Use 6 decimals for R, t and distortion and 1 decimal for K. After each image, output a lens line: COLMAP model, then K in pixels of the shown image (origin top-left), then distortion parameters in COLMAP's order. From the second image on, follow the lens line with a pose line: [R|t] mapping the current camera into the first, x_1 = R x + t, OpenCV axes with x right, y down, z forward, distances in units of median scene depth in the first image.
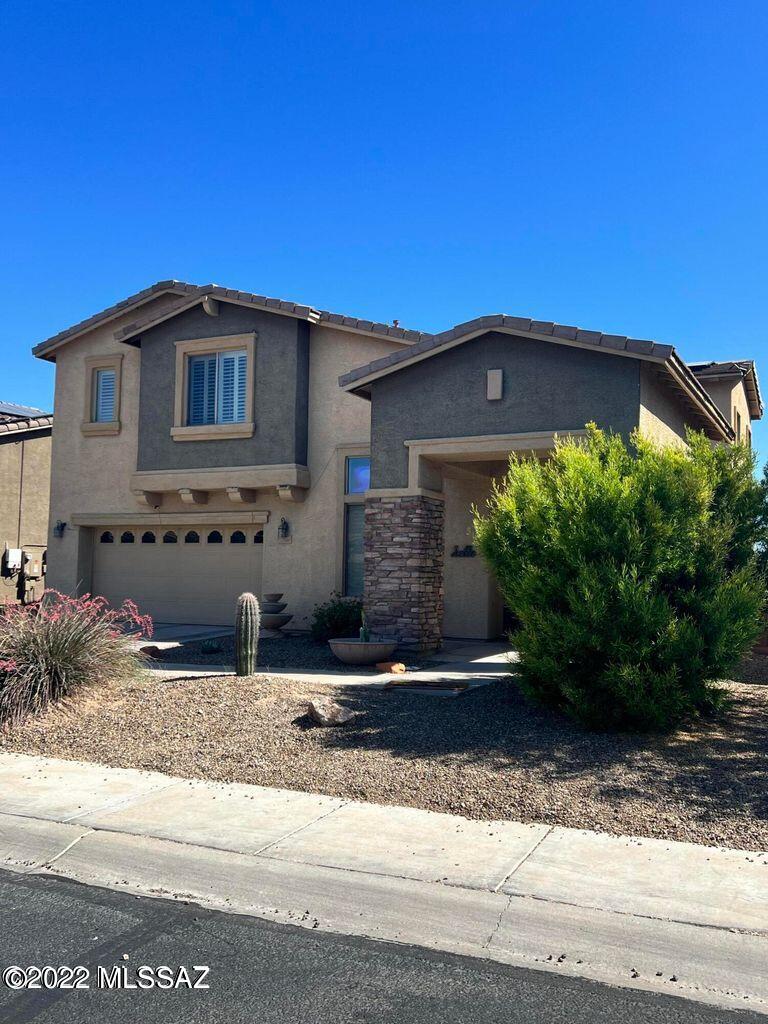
lens RADIAL K [[945.7, 0, 384.0], [0, 945.7, 512.0], [0, 0, 1]] dist [0.106934, 0.001666]
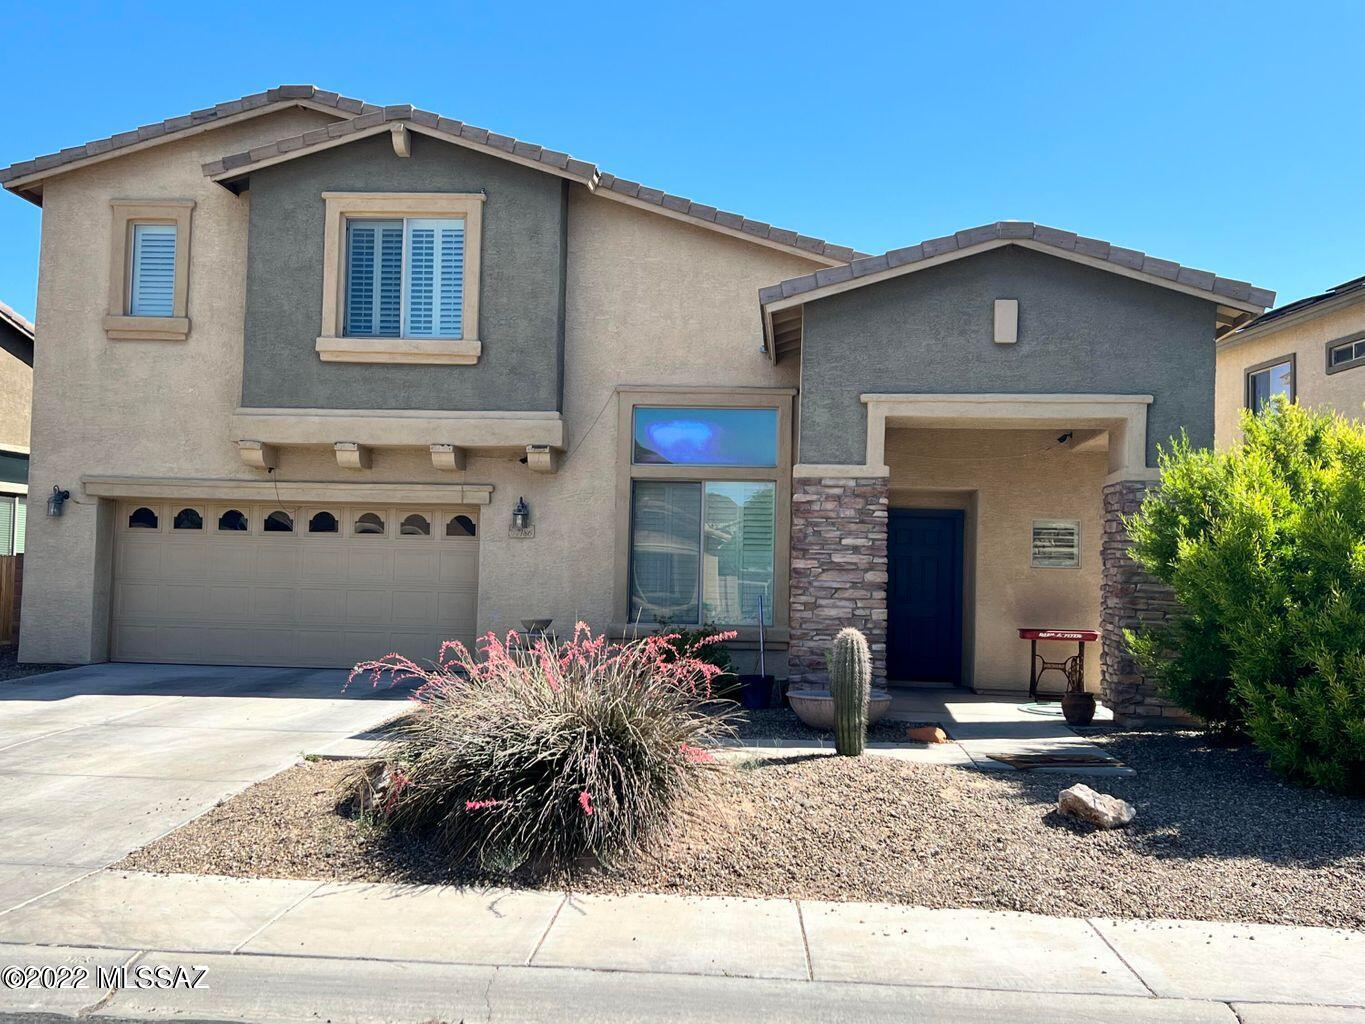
lens RADIAL K [[1427.9, 0, 703.8], [0, 1427.9, 531.7], [0, 0, 1]] dist [0.065757, -0.043162]
pose [[0.924624, 0.020940, 0.380305, -0.347400], [-0.035125, 0.998921, 0.030398, -0.003826], [-0.379257, -0.041465, 0.924362, 0.080191]]
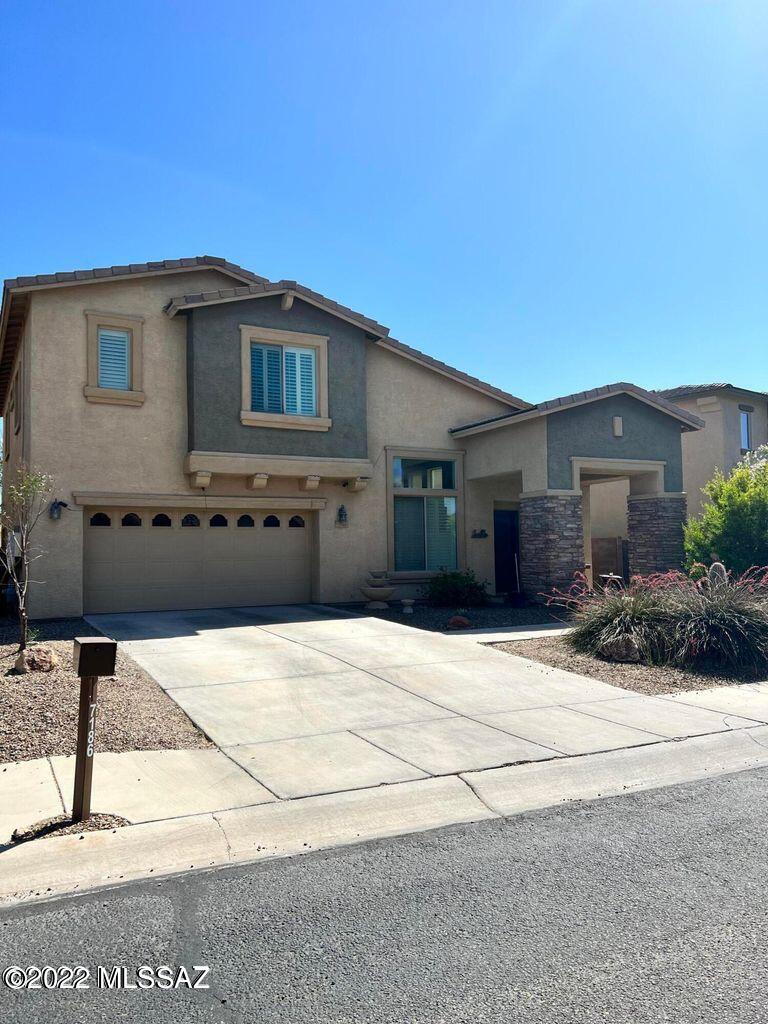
lens RADIAL K [[763.9, 0, 391.0], [0, 763.9, 523.2], [0, 0, 1]] dist [0.098314, -0.143793]
pose [[0.570907, 0.007964, 0.820976, -0.815394], [-0.031456, 0.999431, 0.012180, 0.014503], [-0.820412, -0.032778, 0.570832, 0.419044]]
